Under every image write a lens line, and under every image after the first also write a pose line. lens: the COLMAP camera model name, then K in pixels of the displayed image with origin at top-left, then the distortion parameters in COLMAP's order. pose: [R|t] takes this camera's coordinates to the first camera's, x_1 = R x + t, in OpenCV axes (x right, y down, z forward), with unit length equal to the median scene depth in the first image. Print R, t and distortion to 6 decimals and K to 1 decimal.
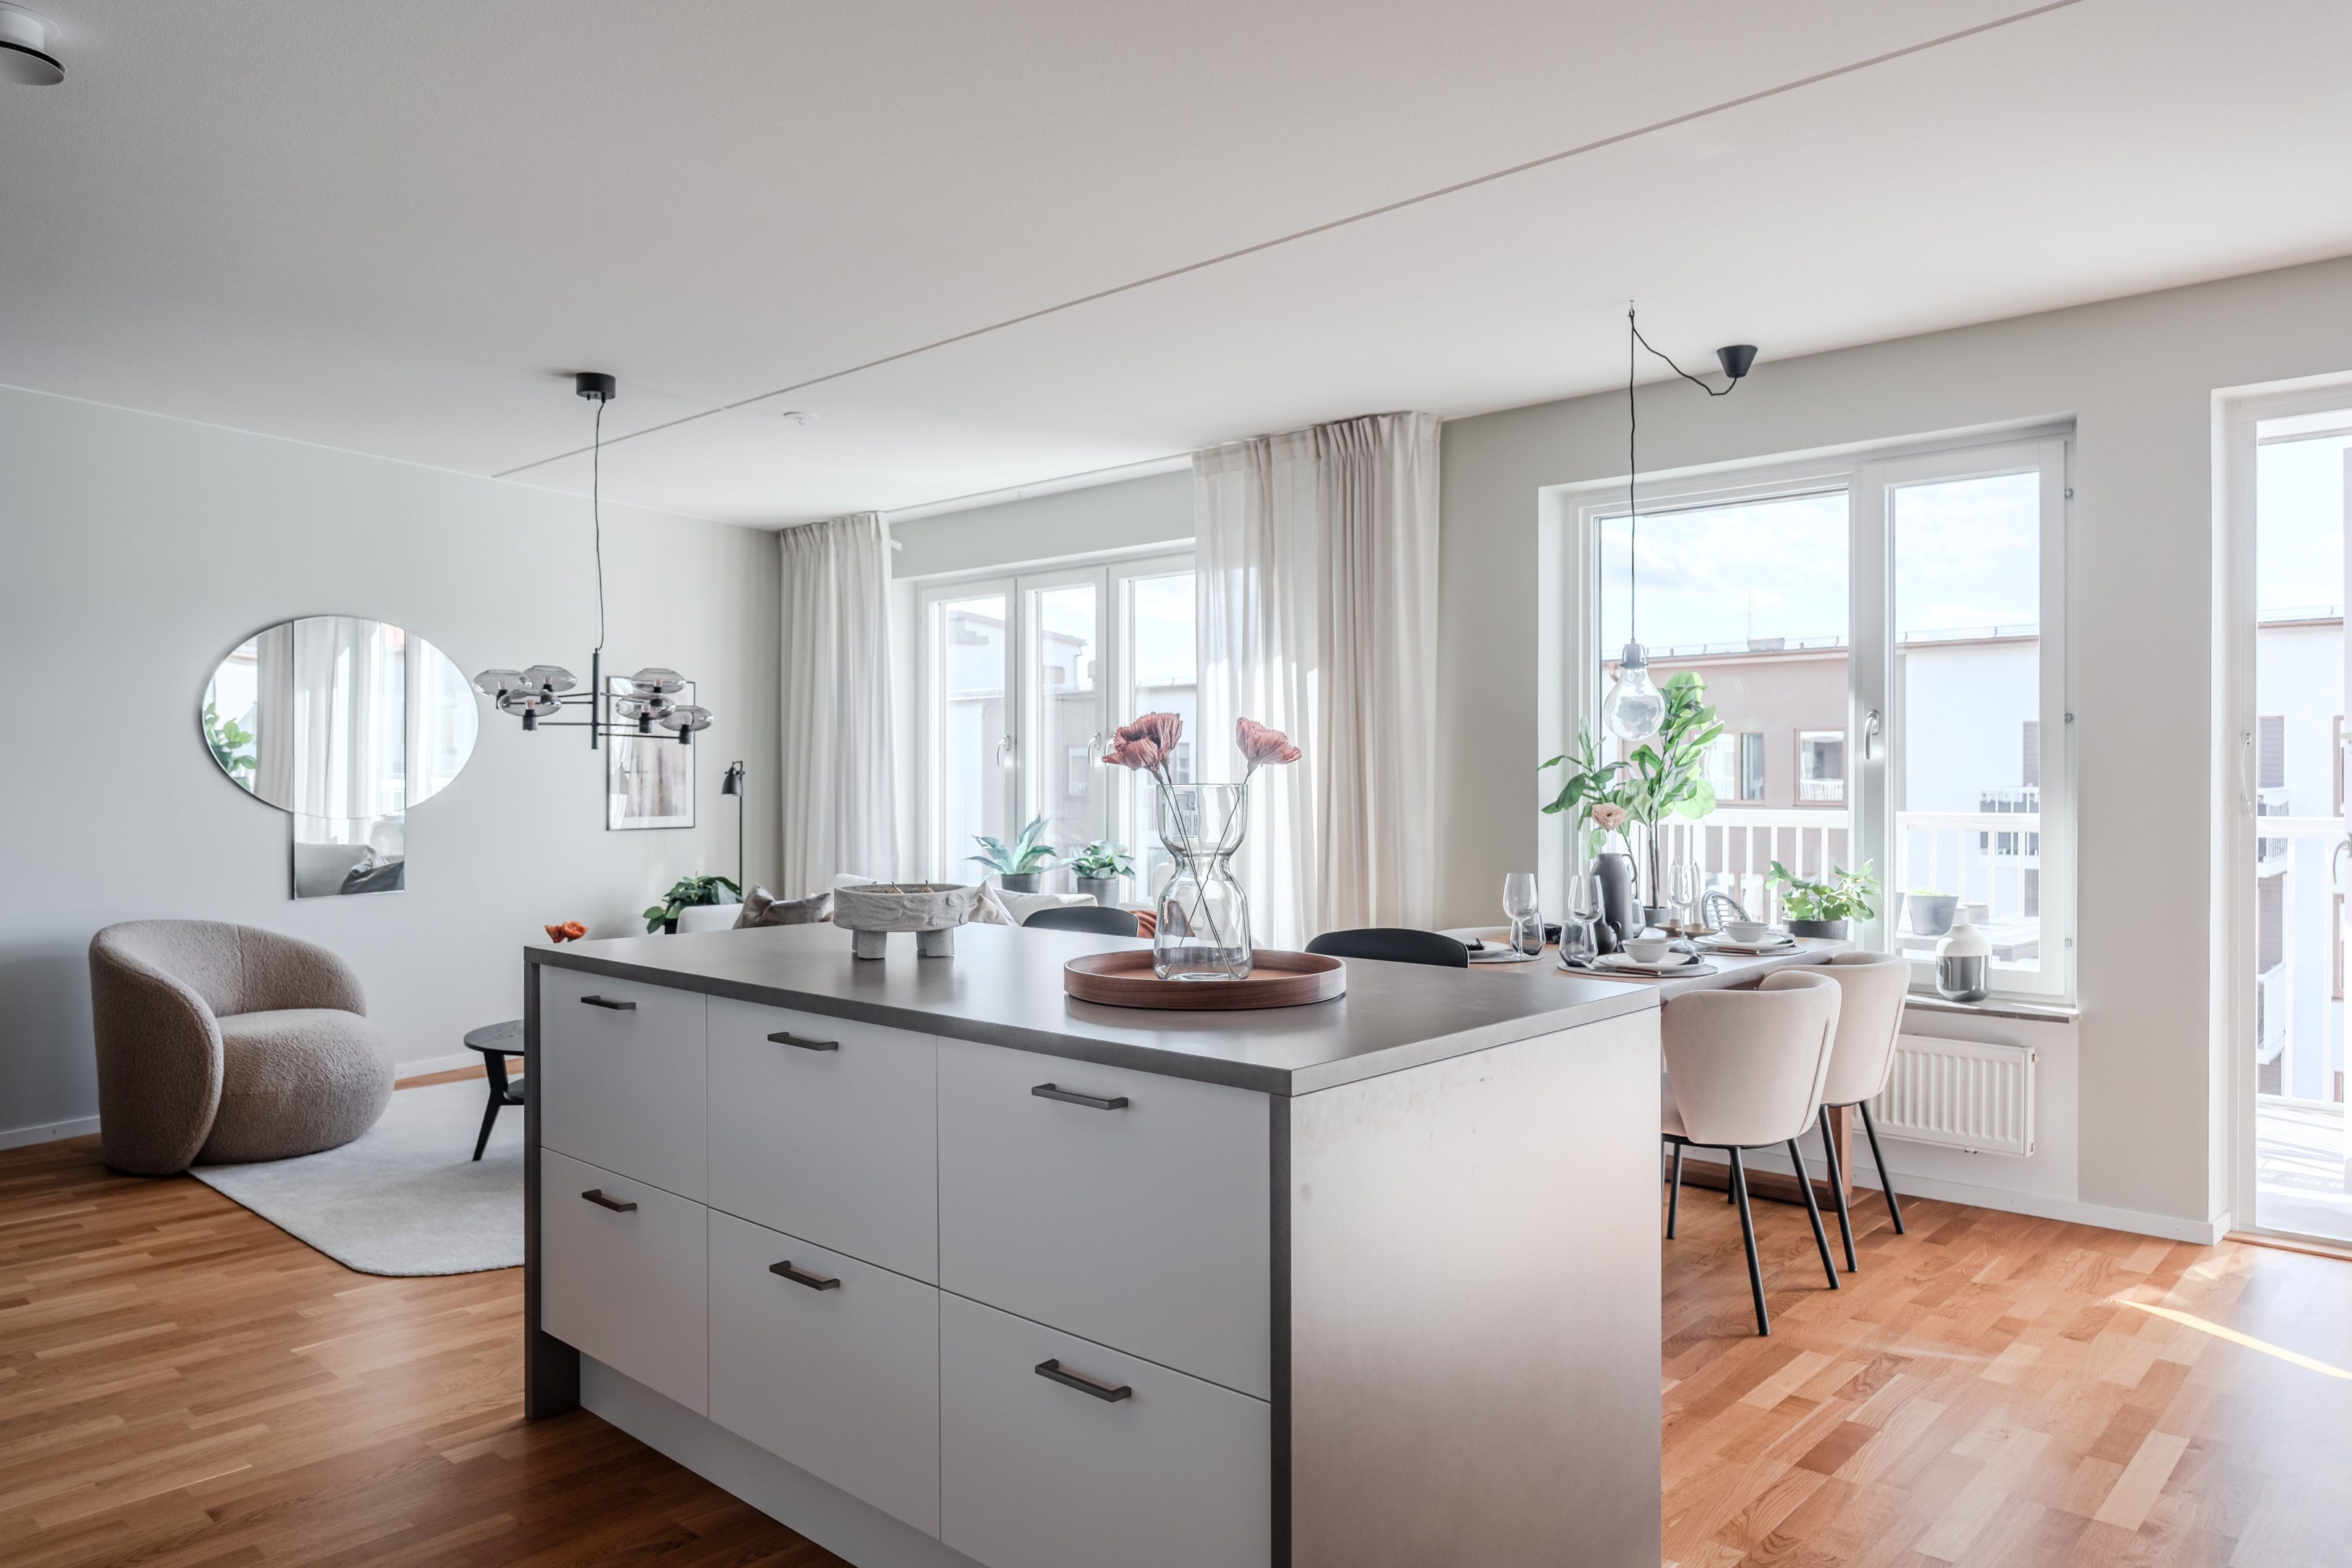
lens RADIAL K [[1552.1, 0, 1176.0], [0, 1552.1, 784.0], [0, 0, 1]] dist [-0.009856, 0.001159]
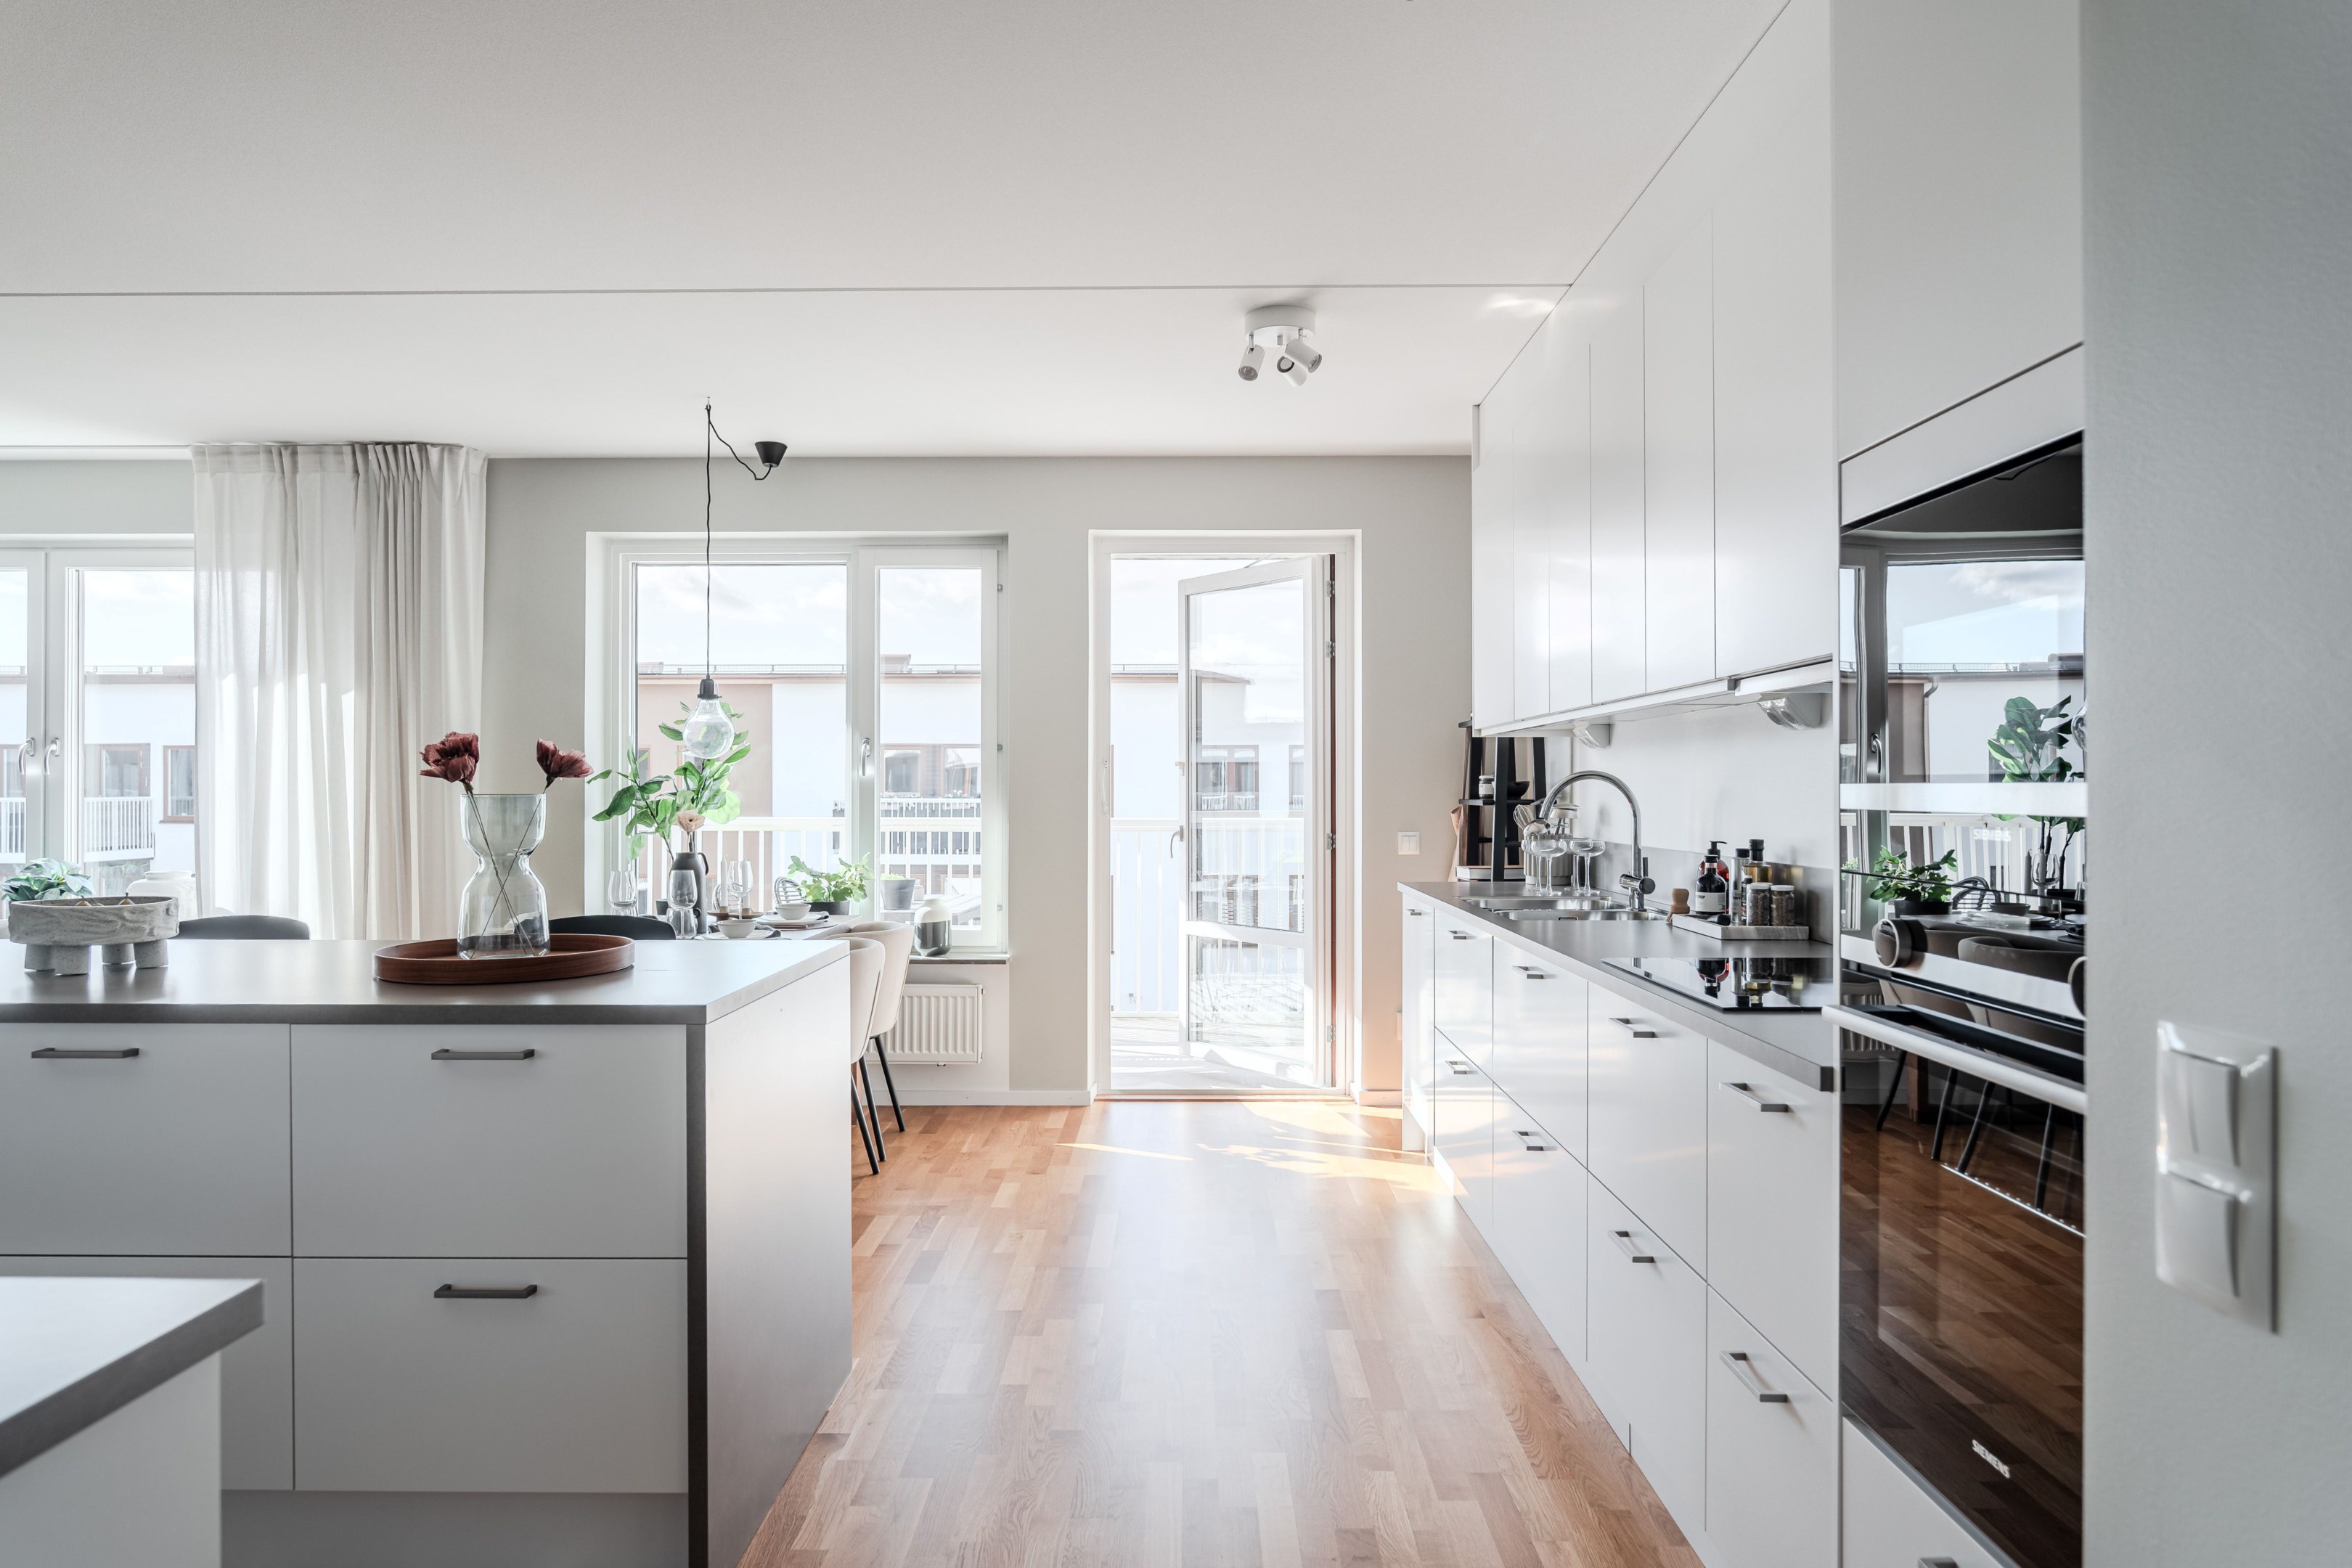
lens RADIAL K [[1464.6, 0, 1176.0], [0, 1464.6, 784.0], [0, 0, 1]] dist [-0.004642, 0.000785]
pose [[0.741074, 0.004838, 0.671405, -0.184882], [0.000294, 0.999972, -0.007529, 0.000425], [-0.671423, 0.005777, 0.741052, -0.086417]]
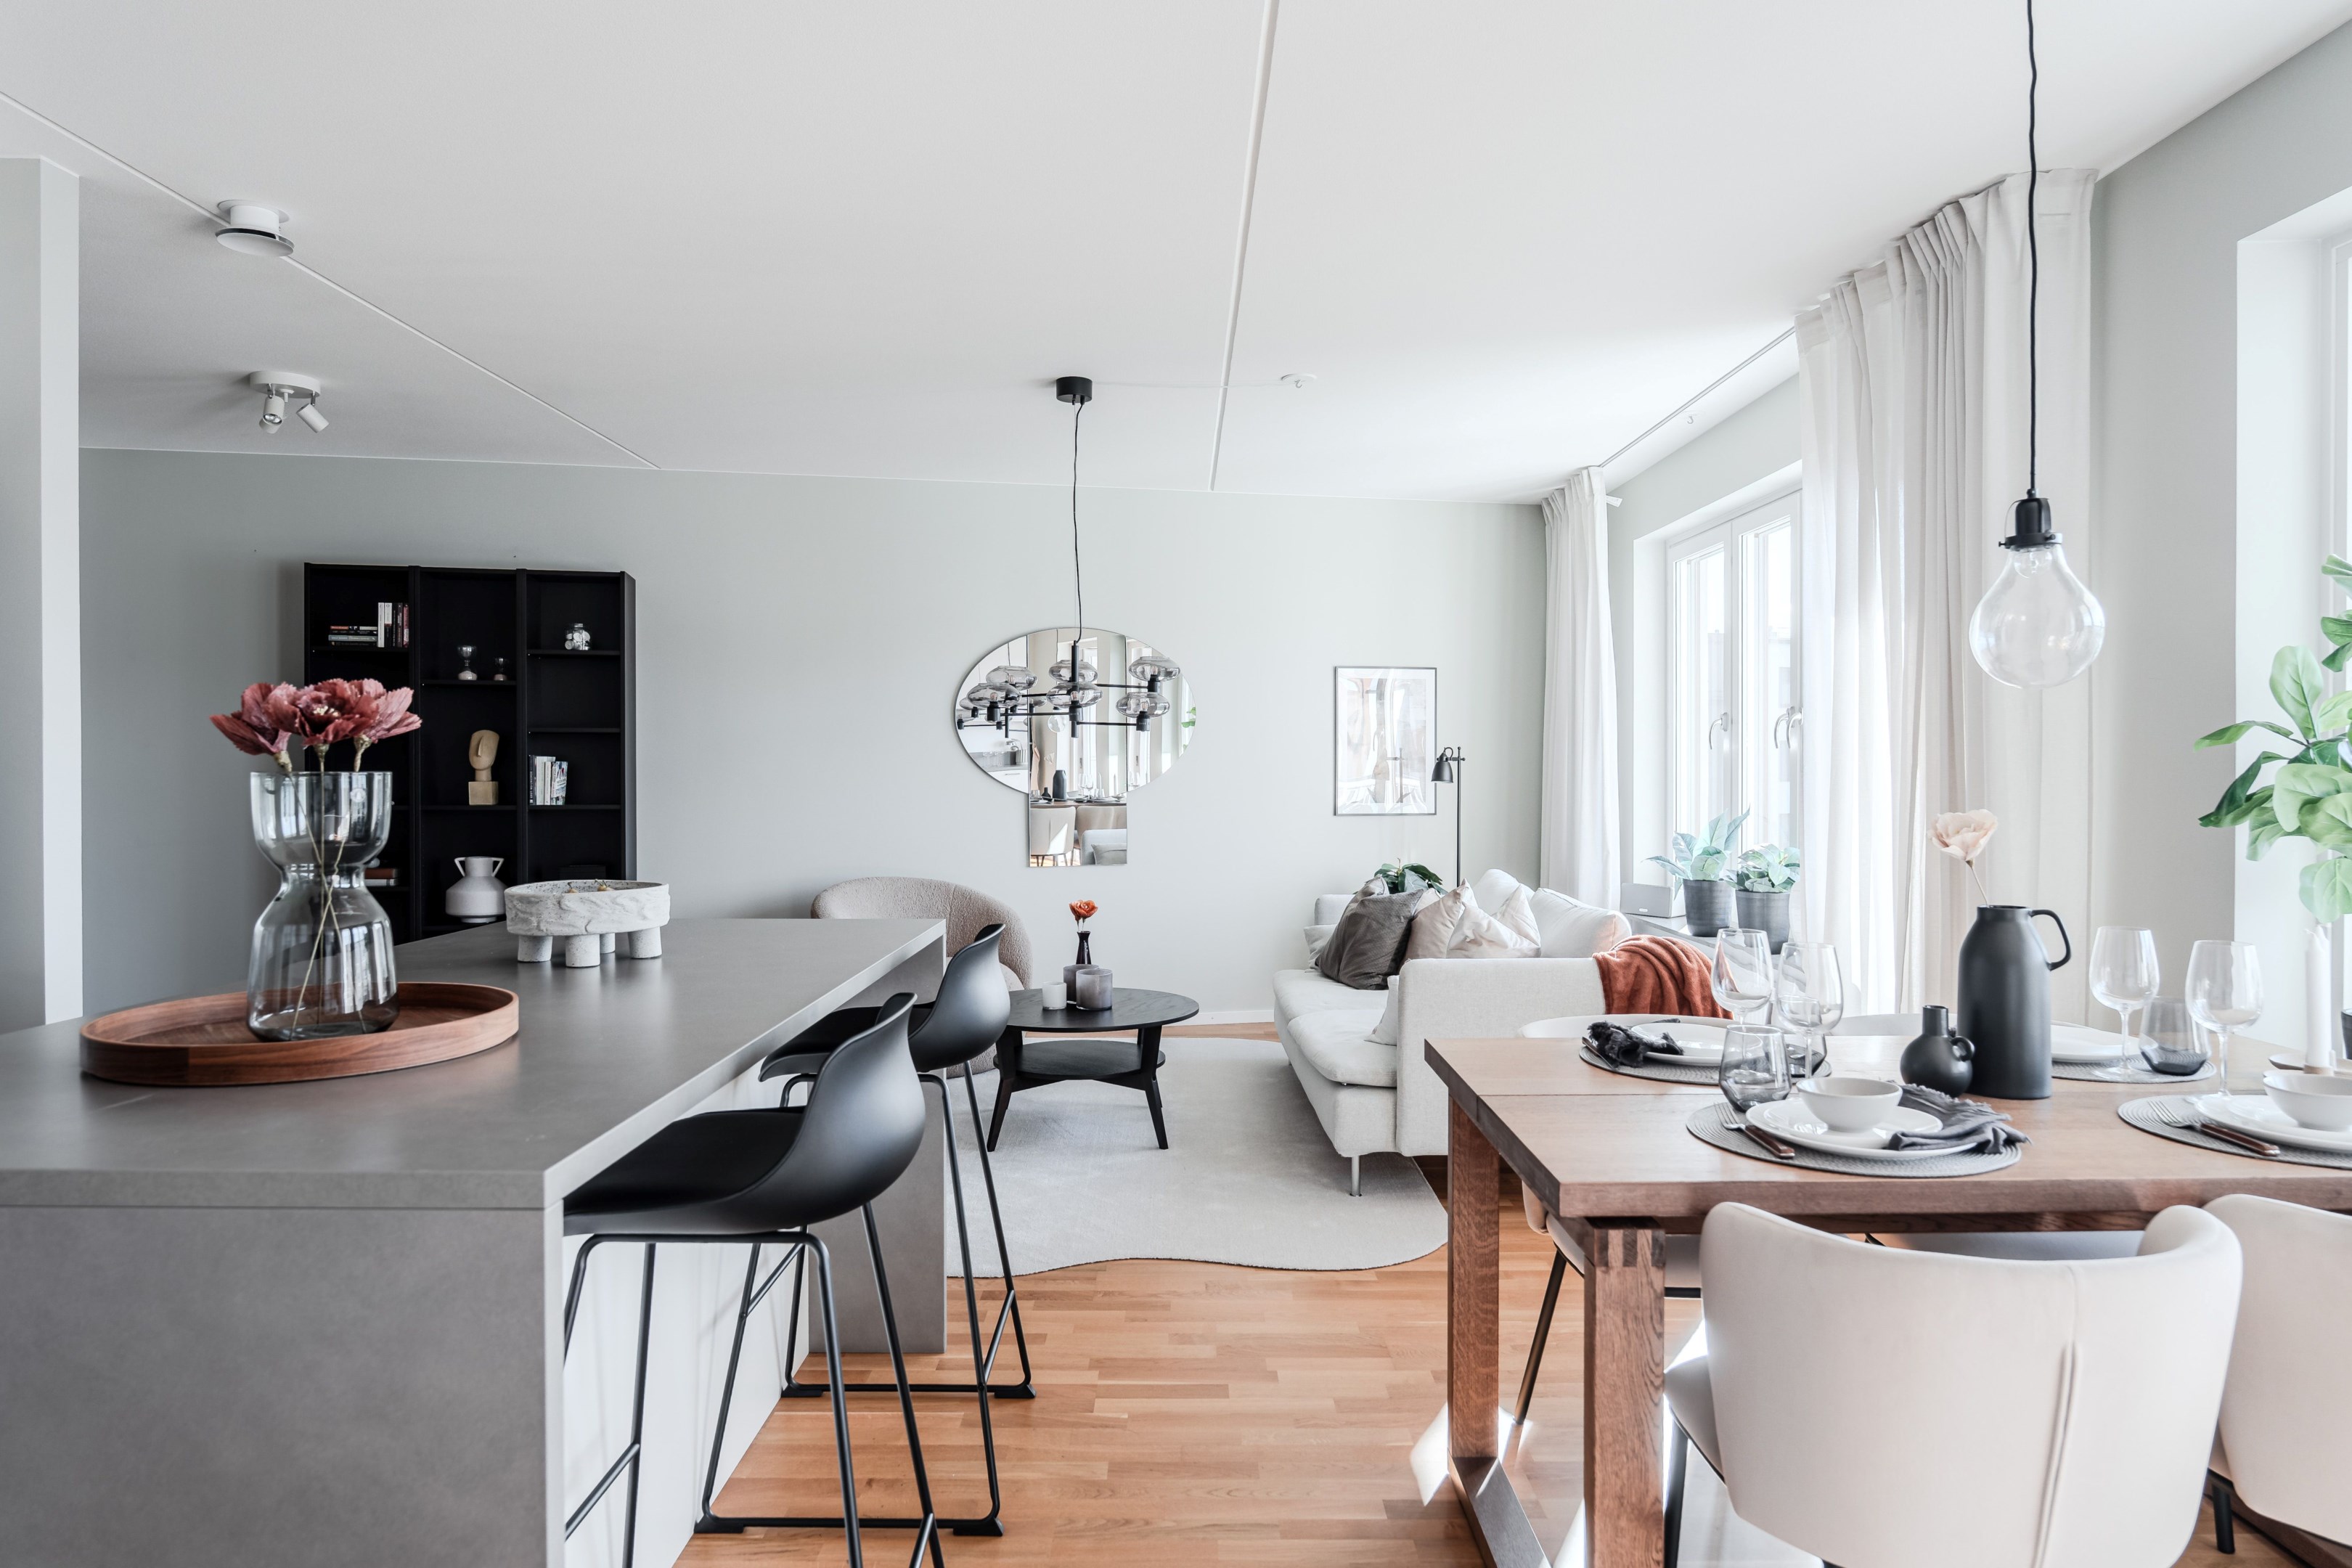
lens RADIAL K [[1431.1, 0, 1176.0], [0, 1431.1, 784.0], [0, 0, 1]] dist [0.002080, 0.000434]
pose [[0.673934, 0.009976, -0.738725, 0.409343], [-0.002473, 0.999934, 0.011247, -0.002094], [0.738788, -0.005753, 0.673914, 0.423769]]
